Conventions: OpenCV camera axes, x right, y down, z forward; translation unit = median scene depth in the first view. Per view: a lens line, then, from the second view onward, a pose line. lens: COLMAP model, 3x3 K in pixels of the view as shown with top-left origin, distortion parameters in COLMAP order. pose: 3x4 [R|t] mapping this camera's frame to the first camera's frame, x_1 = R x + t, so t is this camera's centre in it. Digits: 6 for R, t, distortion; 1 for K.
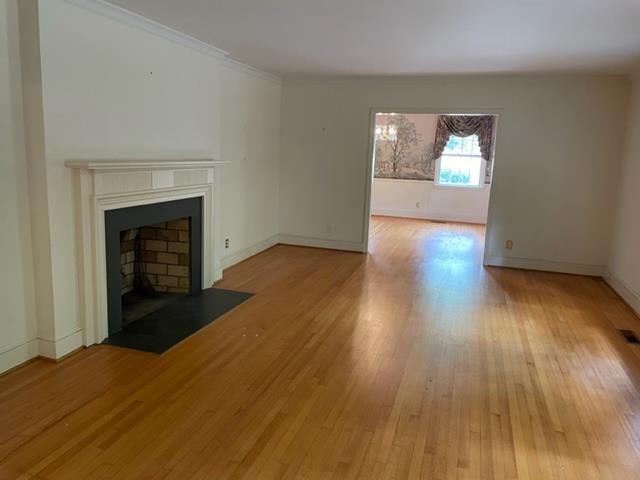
lens RADIAL K [[500.3, 0, 318.4], [0, 500.3, 236.1], [0, 0, 1]] dist [0.098262, -0.144214]
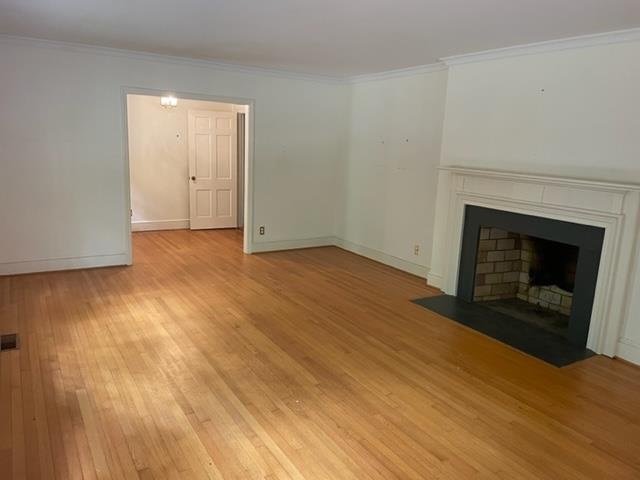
lens RADIAL K [[500.3, 0, 318.4], [0, 500.3, 236.1], [0, 0, 1]] dist [0.098262, -0.144214]
pose [[-0.672382, 0.071990, -0.736695, 0.769962], [-0.195464, 0.942663, 0.270518, -0.233331], [0.713930, 0.325889, -0.619758, 1.415613]]
